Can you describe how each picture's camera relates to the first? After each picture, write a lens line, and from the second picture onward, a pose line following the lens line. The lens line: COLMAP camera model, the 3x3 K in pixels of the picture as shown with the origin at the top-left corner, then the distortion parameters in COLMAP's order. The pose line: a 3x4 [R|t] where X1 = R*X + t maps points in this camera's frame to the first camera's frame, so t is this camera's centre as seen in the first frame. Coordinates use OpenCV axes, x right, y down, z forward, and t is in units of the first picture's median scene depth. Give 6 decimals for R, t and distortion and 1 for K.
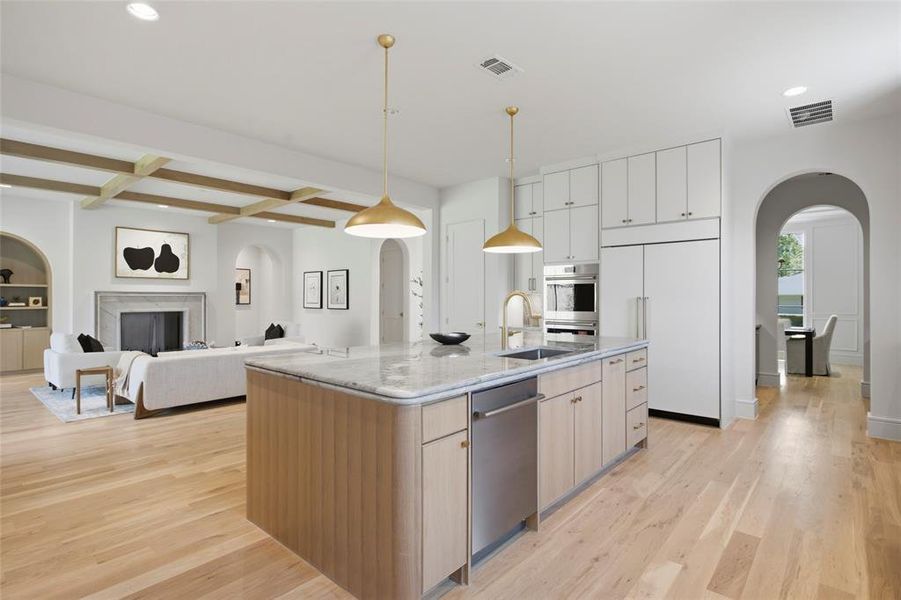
lens RADIAL K [[449.1, 0, 445.6], [0, 449.1, 296.2], [0, 0, 1]] dist [-0.005900, 0.001107]
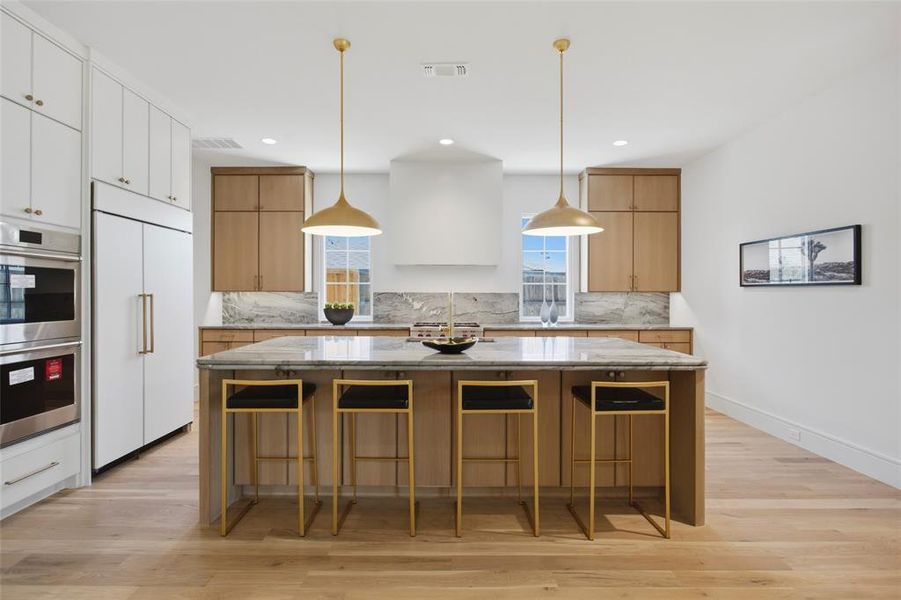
lens RADIAL K [[449.1, 0, 445.6], [0, 449.1, 296.2], [0, 0, 1]] dist [-0.005900, 0.001107]
pose [[-0.669187, -0.003139, 0.743088, -0.717925], [-0.004970, 0.999988, -0.000251, 0.005298], [-0.743078, -0.003861, -0.669194, 1.882608]]
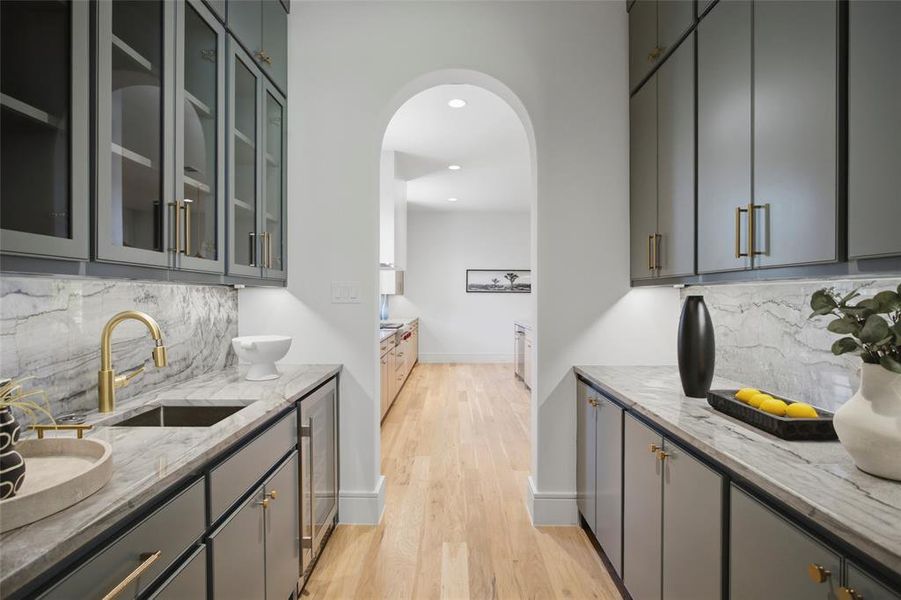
lens RADIAL K [[449.1, 0, 445.6], [0, 449.1, 296.2], [0, 0, 1]] dist [-0.005900, 0.001107]
pose [[-0.755584, -0.003171, -0.655044, 1.880563], [0.000553, 0.999985, -0.005480, 0.010193], [0.655051, -0.004503, -0.755571, 2.241096]]
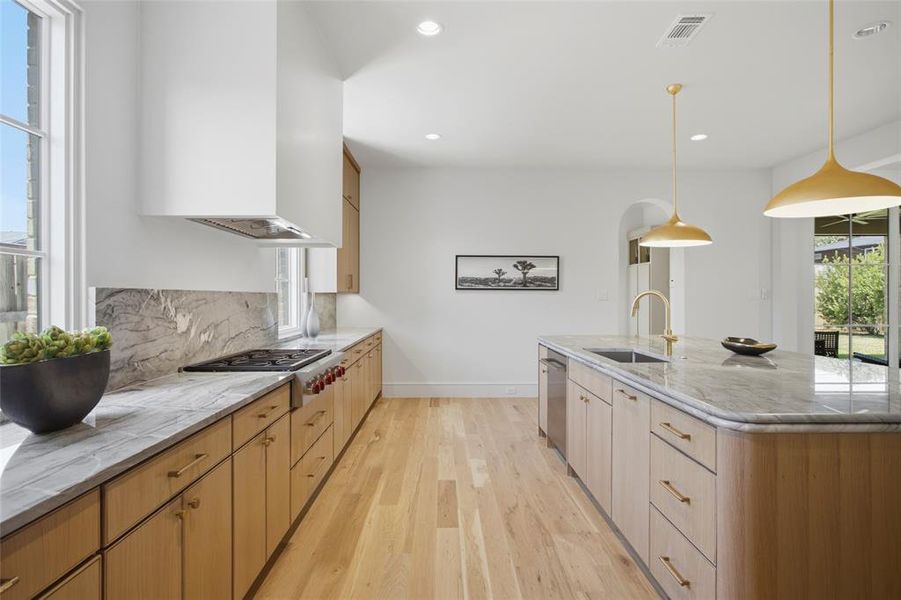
lens RADIAL K [[449.1, 0, 445.6], [0, 449.1, 296.2], [0, 0, 1]] dist [-0.005900, 0.001107]
pose [[-0.740801, -0.001219, -0.671724, 1.157322], [0.002114, 0.999989, -0.004146, 0.003941], [0.671721, -0.004492, -0.740790, 1.487278]]
